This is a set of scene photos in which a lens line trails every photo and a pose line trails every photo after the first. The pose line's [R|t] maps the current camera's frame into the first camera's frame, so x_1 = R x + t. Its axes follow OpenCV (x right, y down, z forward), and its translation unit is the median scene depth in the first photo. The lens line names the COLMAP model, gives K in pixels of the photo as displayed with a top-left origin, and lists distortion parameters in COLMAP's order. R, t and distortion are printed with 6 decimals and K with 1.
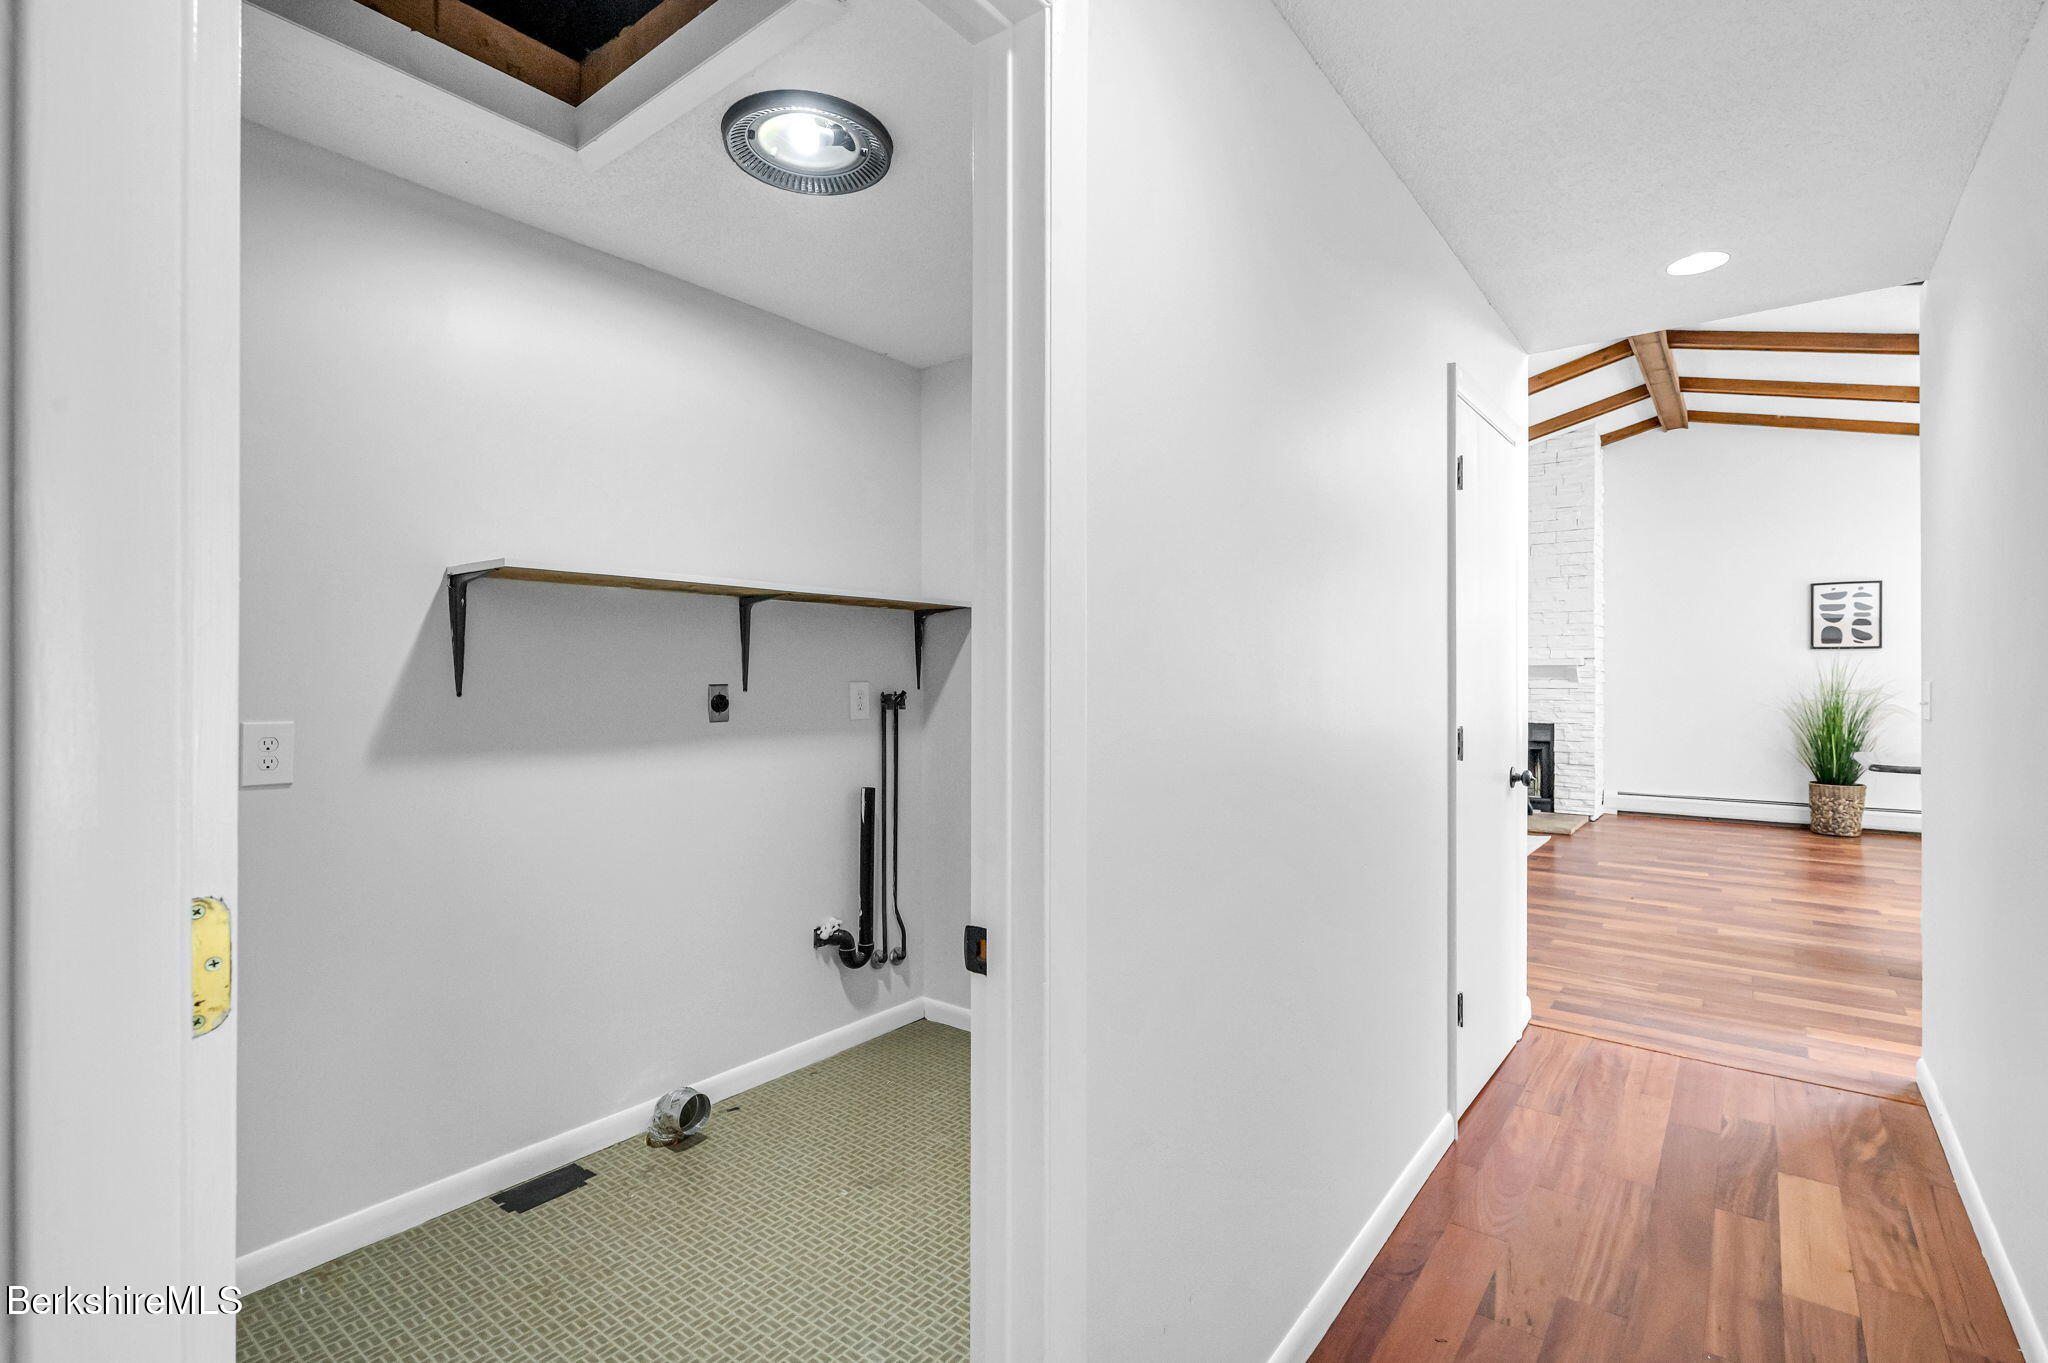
lens RADIAL K [[933.0, 0, 1005.3], [0, 933.0, 667.5], [0, 0, 1]] dist [-0.003542, 0.001160]
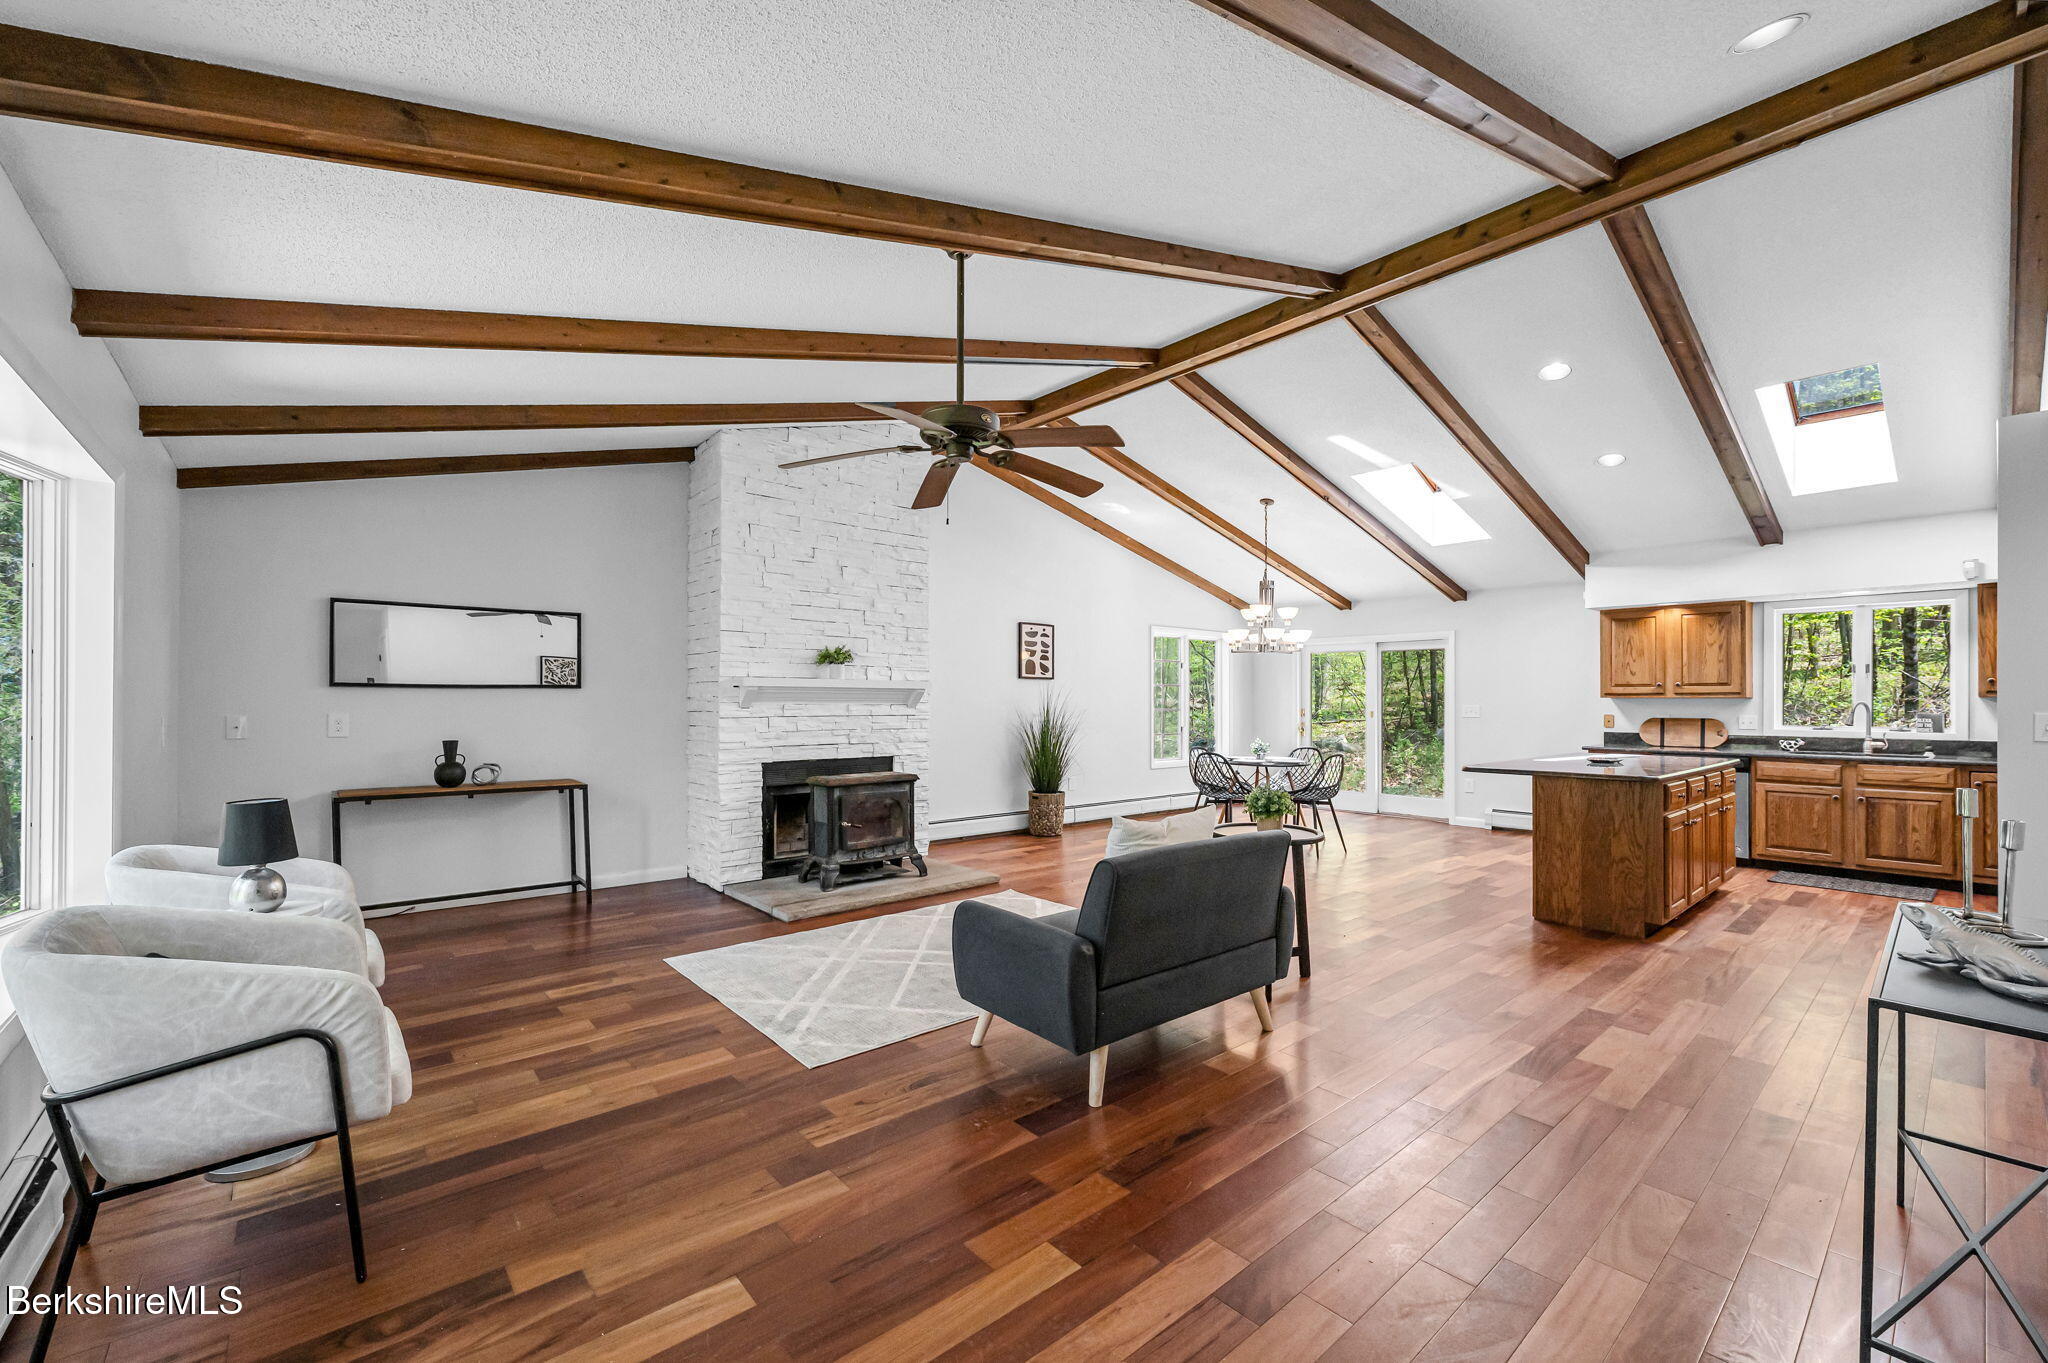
lens RADIAL K [[827.8, 0, 1033.1], [0, 827.8, 696.1], [0, 0, 1]] dist [0.001845, -0.000085]
pose [[0.183539, 0.007820, 0.982981, -0.150190], [-0.014115, 0.999886, -0.005319, 0.007742], [-0.982911, -0.012899, 0.183629, 0.804586]]
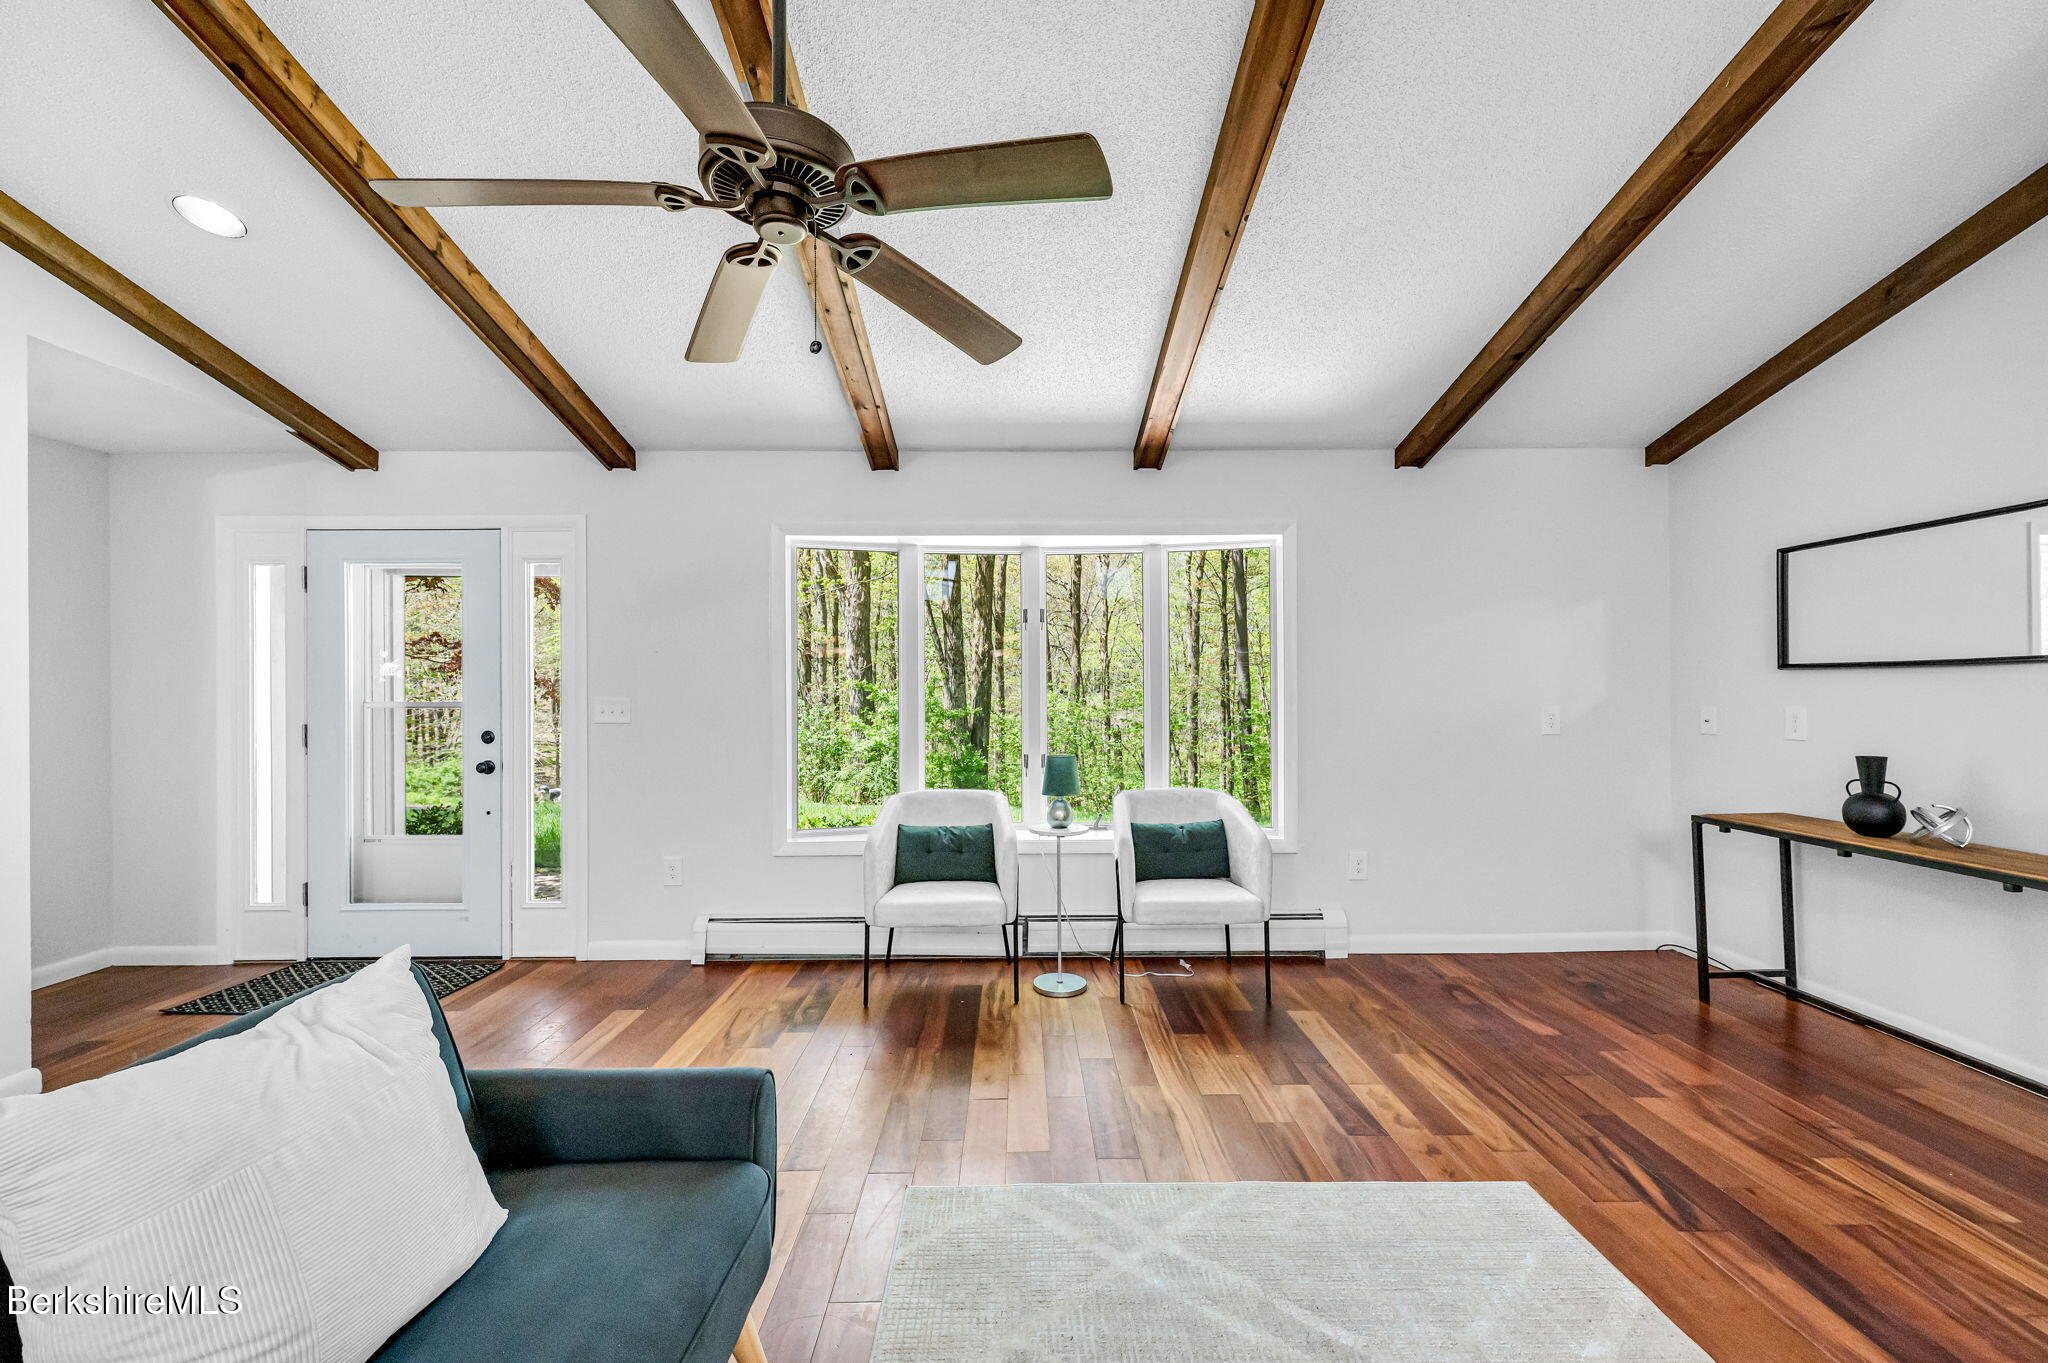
lens RADIAL K [[827.8, 0, 1033.4], [0, 827.8, 678.4], [0, 0, 1]] dist [0.001845, -0.000085]
pose [[0.627972, -0.011115, -0.778156, 0.447095], [0.010589, 0.999927, -0.005737, 0.007831], [0.778164, -0.004637, 0.628045, 0.830836]]
